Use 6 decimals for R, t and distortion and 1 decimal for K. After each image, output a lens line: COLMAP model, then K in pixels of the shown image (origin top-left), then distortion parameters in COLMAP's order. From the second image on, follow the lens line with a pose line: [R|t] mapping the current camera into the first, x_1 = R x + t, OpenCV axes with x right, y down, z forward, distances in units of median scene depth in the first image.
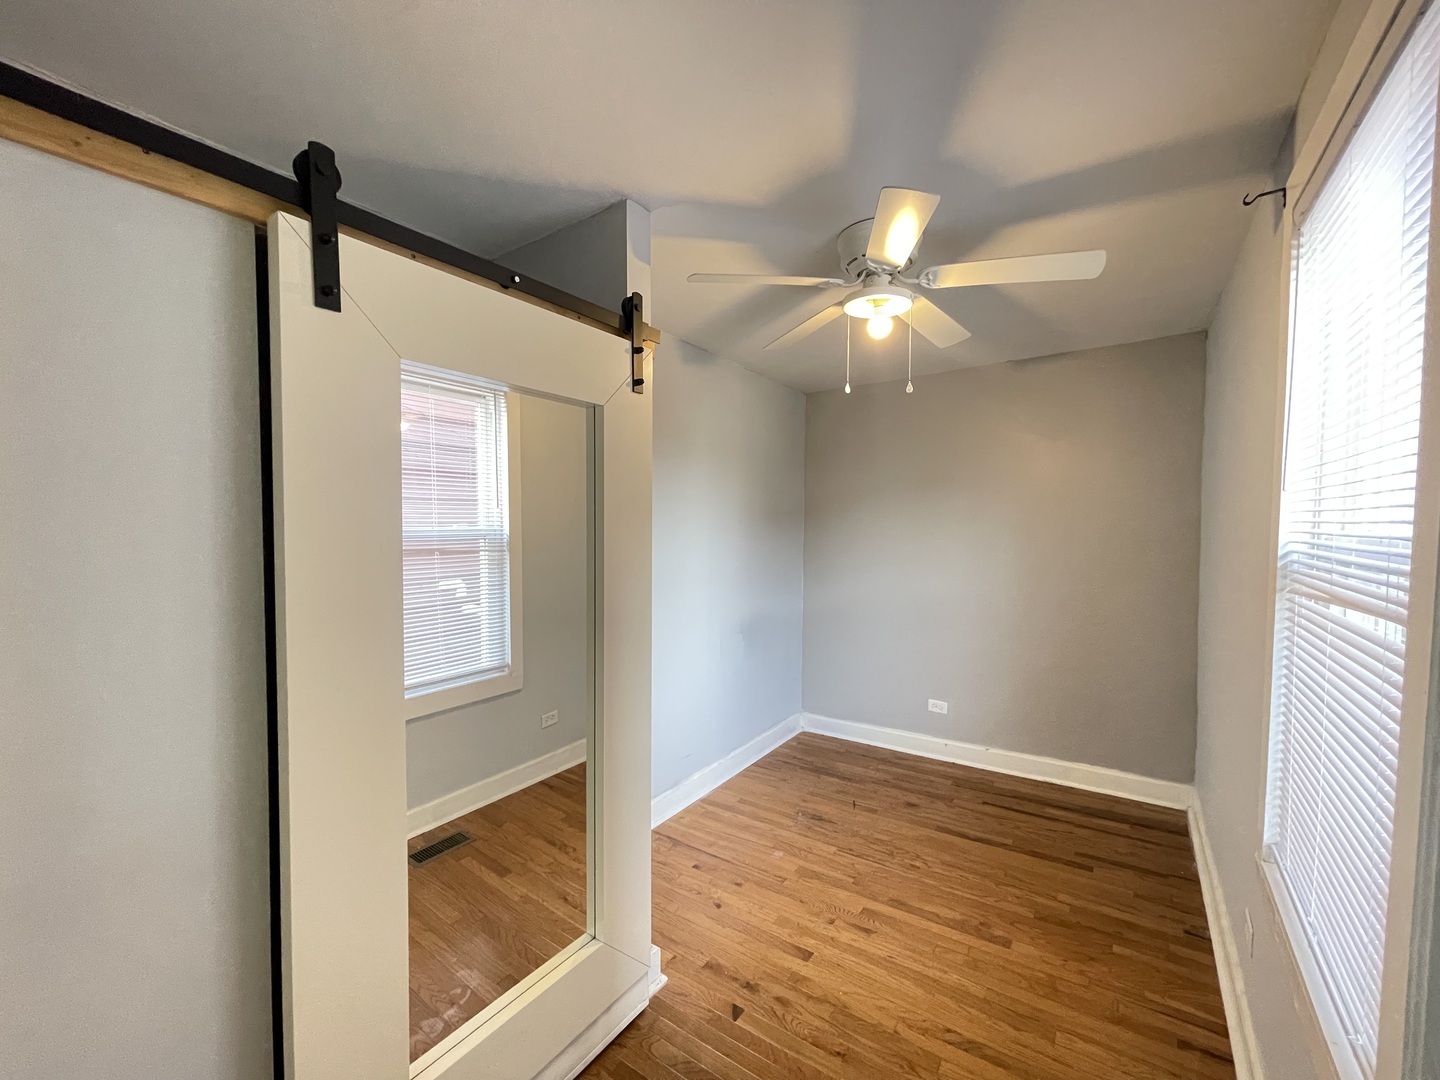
lens RADIAL K [[576.9, 0, 710.9], [0, 576.9, 537.0], [0, 0, 1]] dist [-0.022151, 0.005102]
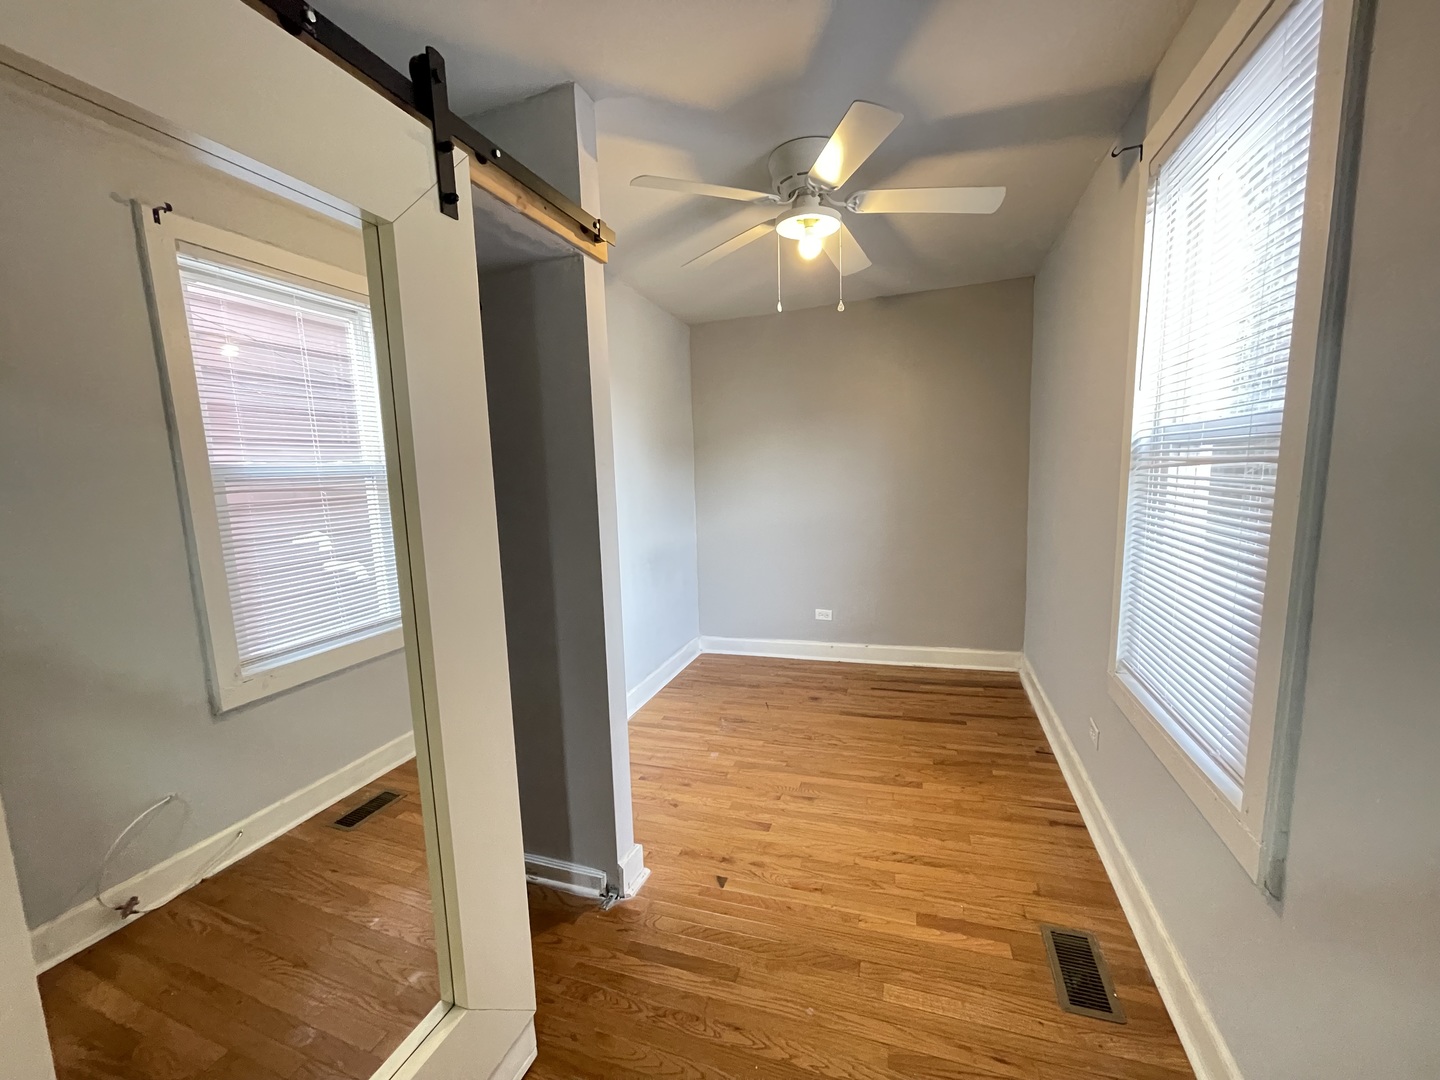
lens RADIAL K [[576.9, 0, 714.1], [0, 576.9, 539.8], [0, 0, 1]] dist [-0.022151, 0.005102]
pose [[0.960019, -0.070842, 0.270824, -0.188793], [0.045290, 0.994010, 0.099468, 0.052958], [-0.276249, -0.083226, 0.957476, -0.006223]]
